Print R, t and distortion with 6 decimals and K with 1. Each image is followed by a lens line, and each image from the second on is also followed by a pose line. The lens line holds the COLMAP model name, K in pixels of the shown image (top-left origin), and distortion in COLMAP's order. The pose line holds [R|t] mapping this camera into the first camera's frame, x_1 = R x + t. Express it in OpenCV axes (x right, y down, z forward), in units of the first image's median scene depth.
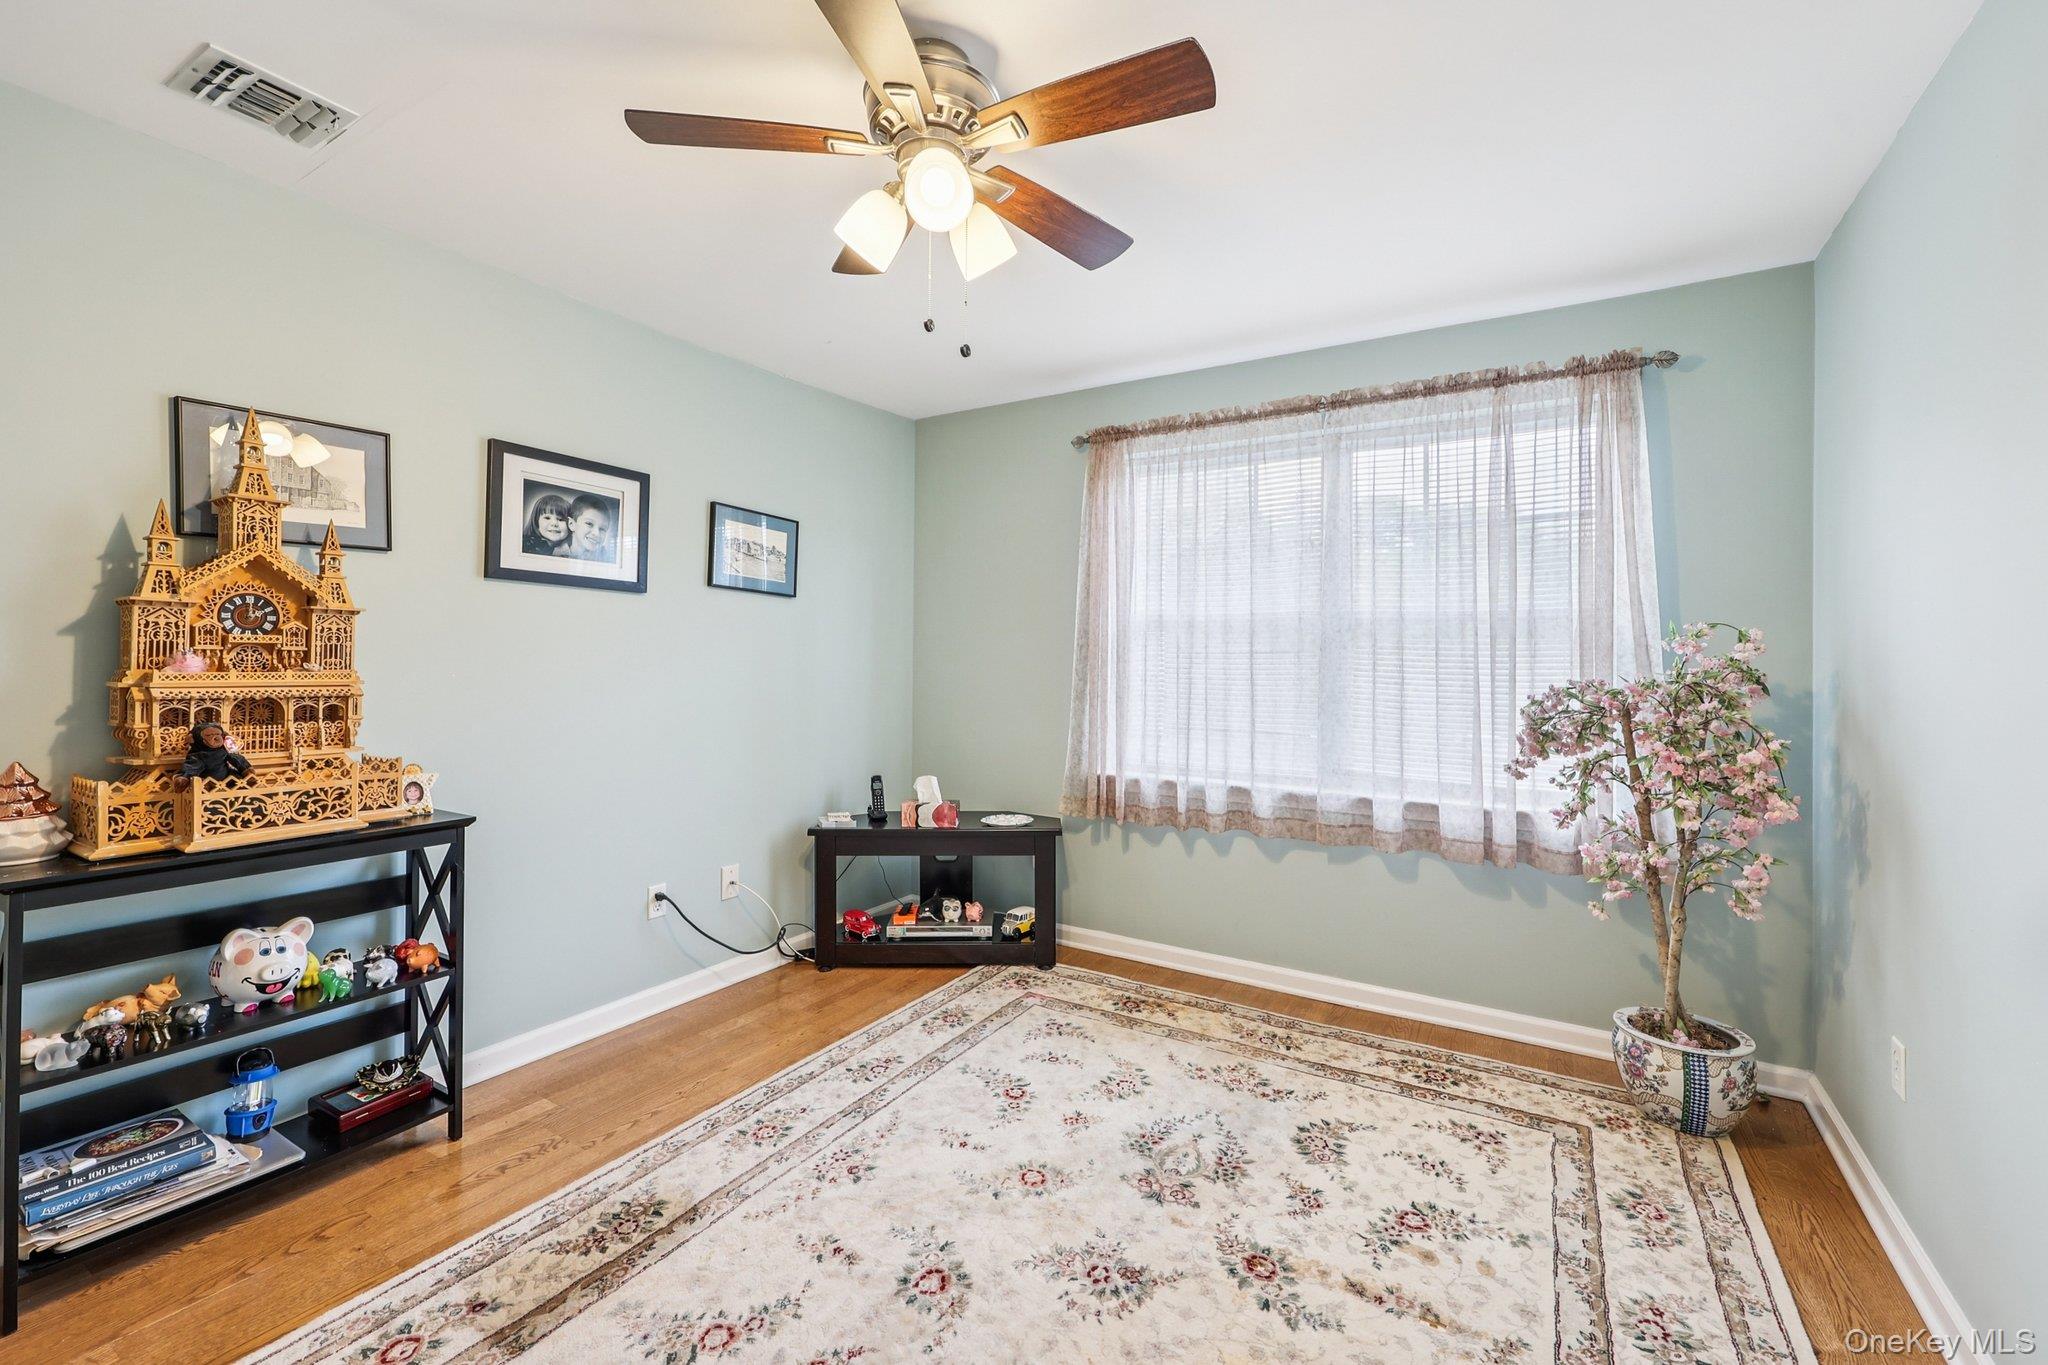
lens RADIAL K [[851.0, 0, 1031.4], [0, 851.0, 666.1], [0, 0, 1]] dist [0.000613, 0.000101]
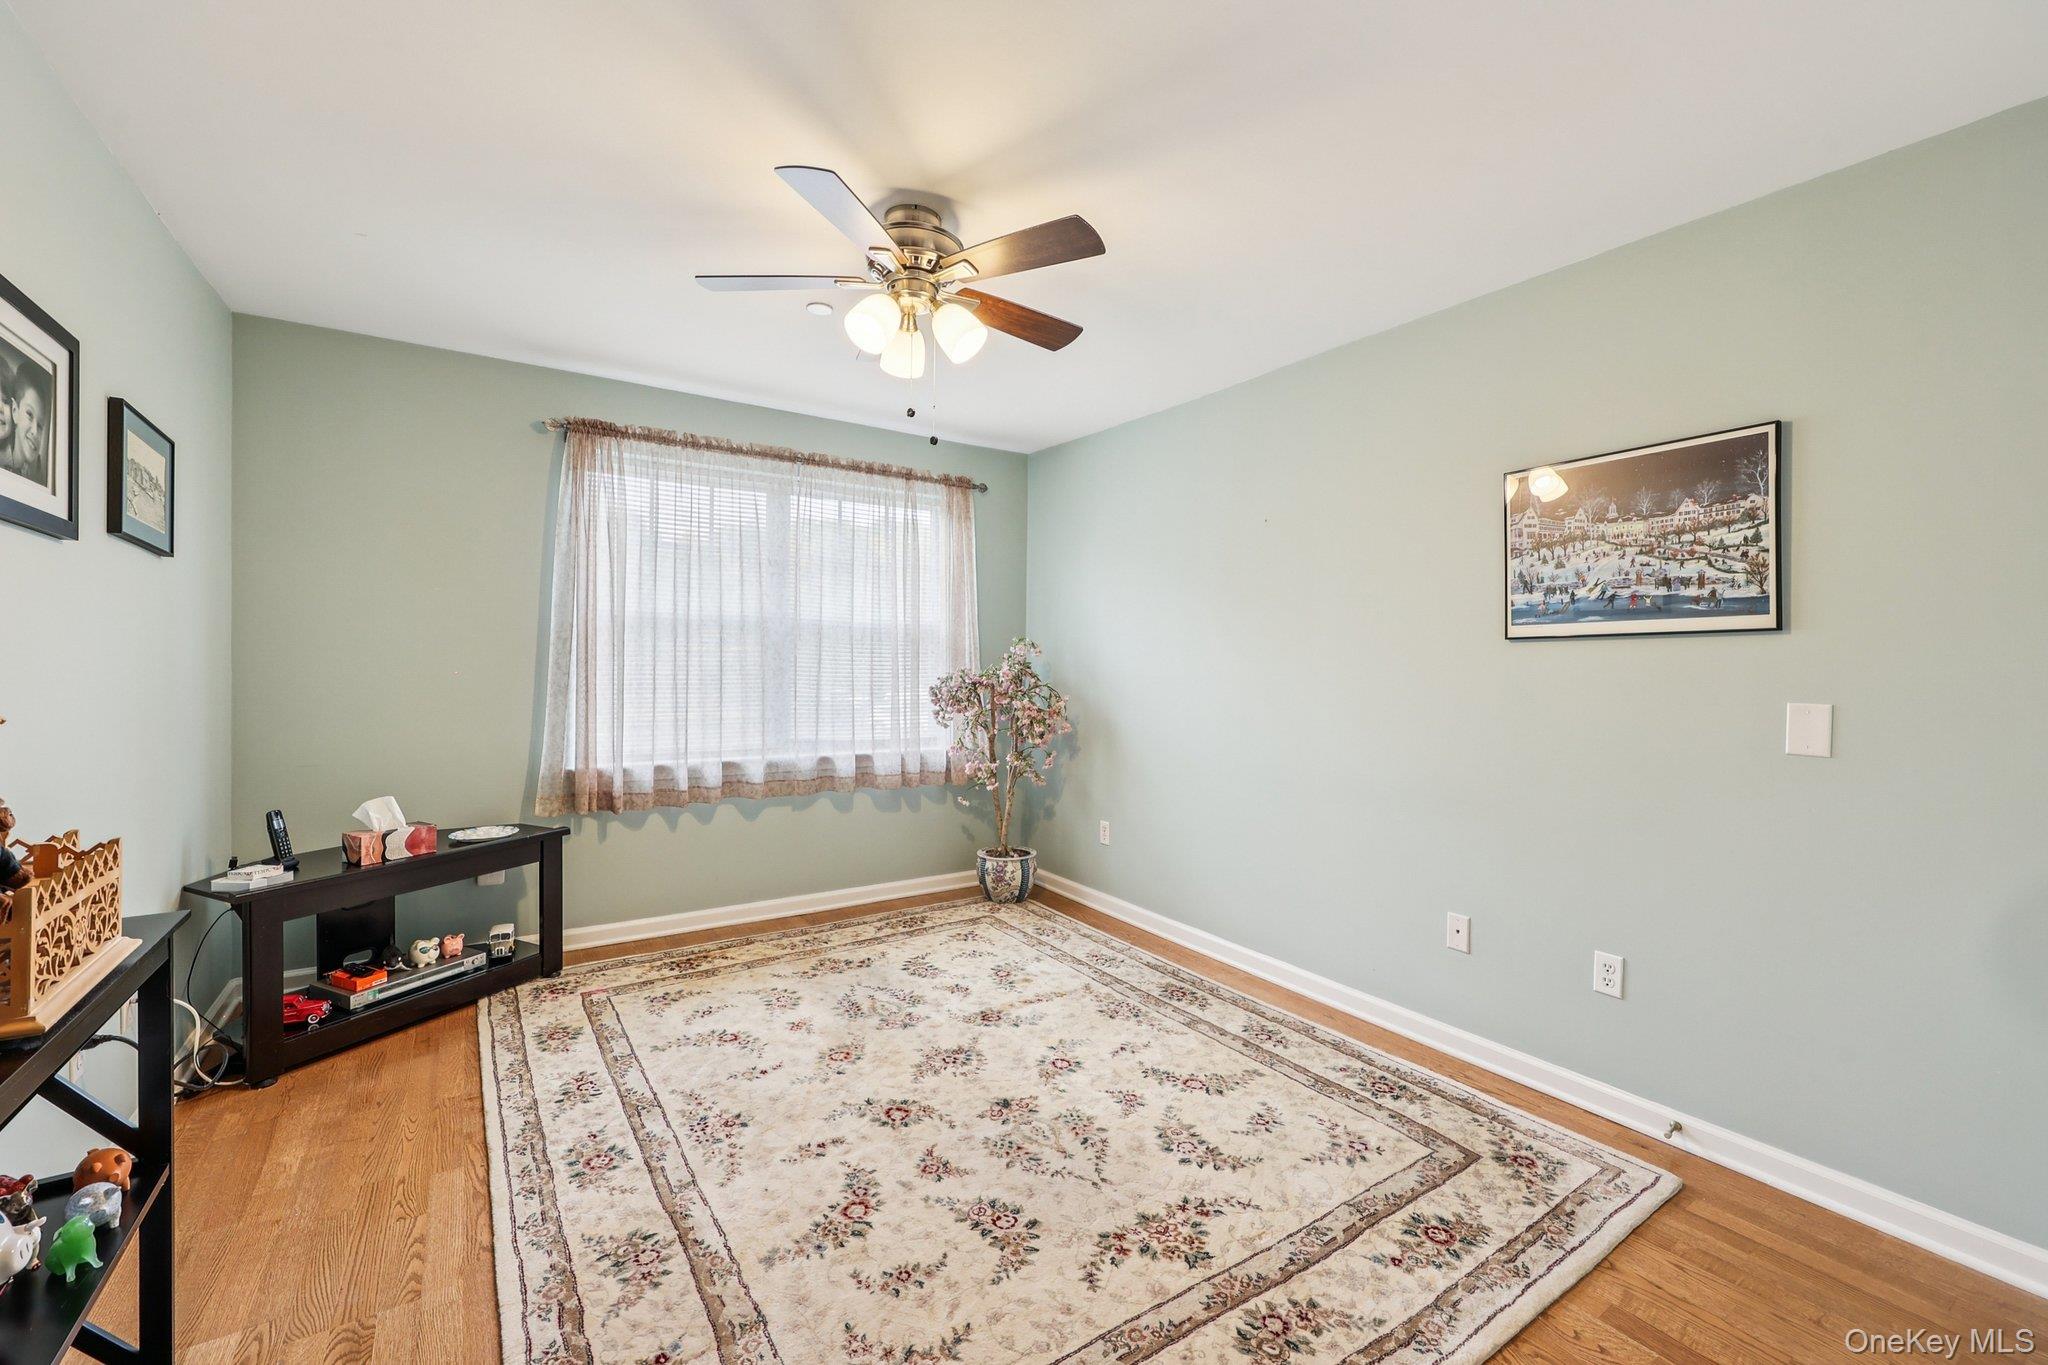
lens RADIAL K [[832.8, 0, 1026.7], [0, 832.8, 689.9], [0, 0, 1]] dist [0.000100, 0.000094]
pose [[0.422434, -0.035240, 0.905708, -0.731987], [-0.003723, 0.999168, 0.040613, -0.008471], [-0.906386, -0.020528, 0.421951, 0.154763]]
